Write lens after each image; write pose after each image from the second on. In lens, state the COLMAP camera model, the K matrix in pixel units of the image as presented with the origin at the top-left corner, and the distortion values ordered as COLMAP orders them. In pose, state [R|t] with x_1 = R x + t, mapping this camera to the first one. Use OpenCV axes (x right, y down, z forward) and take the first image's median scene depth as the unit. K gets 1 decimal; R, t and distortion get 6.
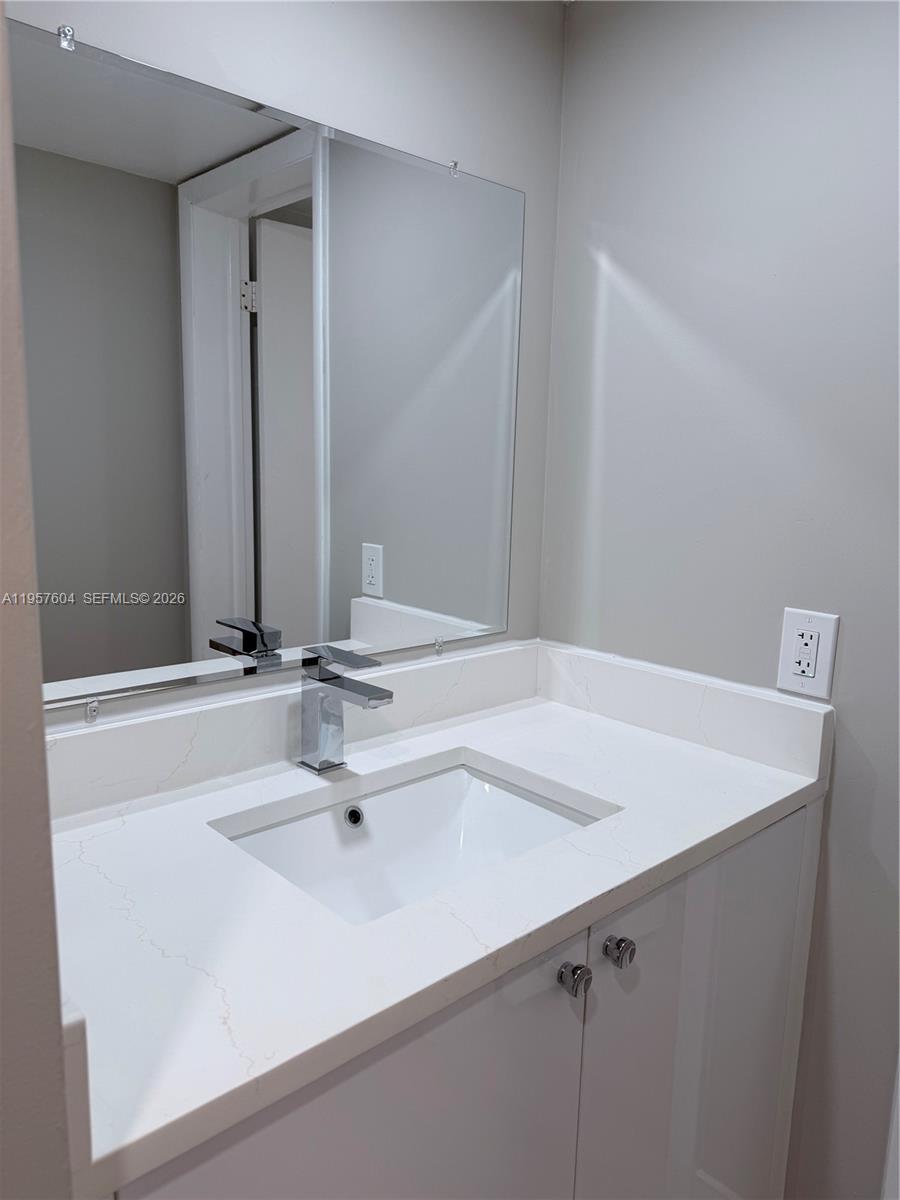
lens RADIAL K [[831.2, 0, 450.0], [0, 831.2, 600.0], [0, 0, 1]] dist [0.001538, -0.000873]
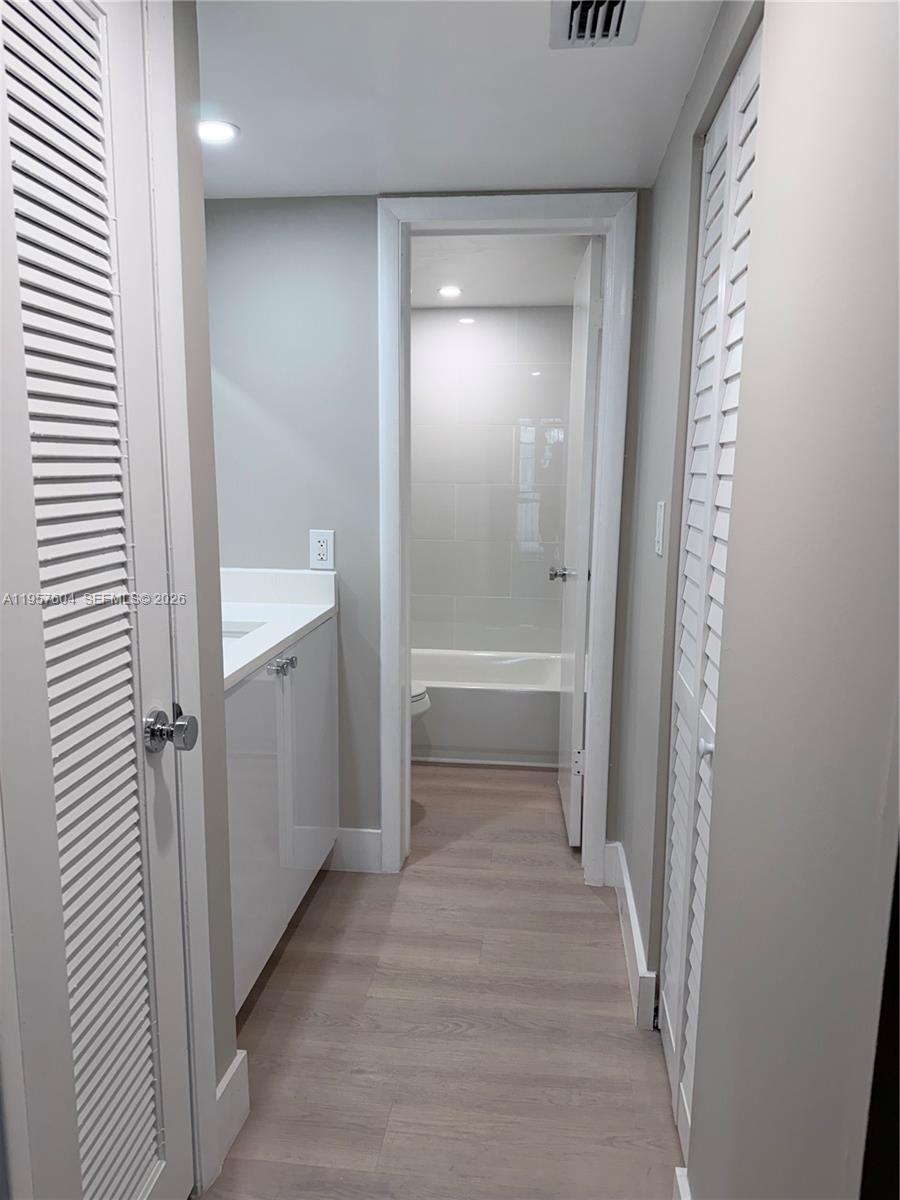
lens RADIAL K [[831.2, 0, 450.0], [0, 831.2, 600.0], [0, 0, 1]] dist [0.001538, -0.000873]
pose [[0.753095, -0.118782, 0.647100, -0.746275], [0.108269, 0.992533, 0.056186, 0.109710], [-0.648942, 0.027747, 0.760332, -0.870012]]
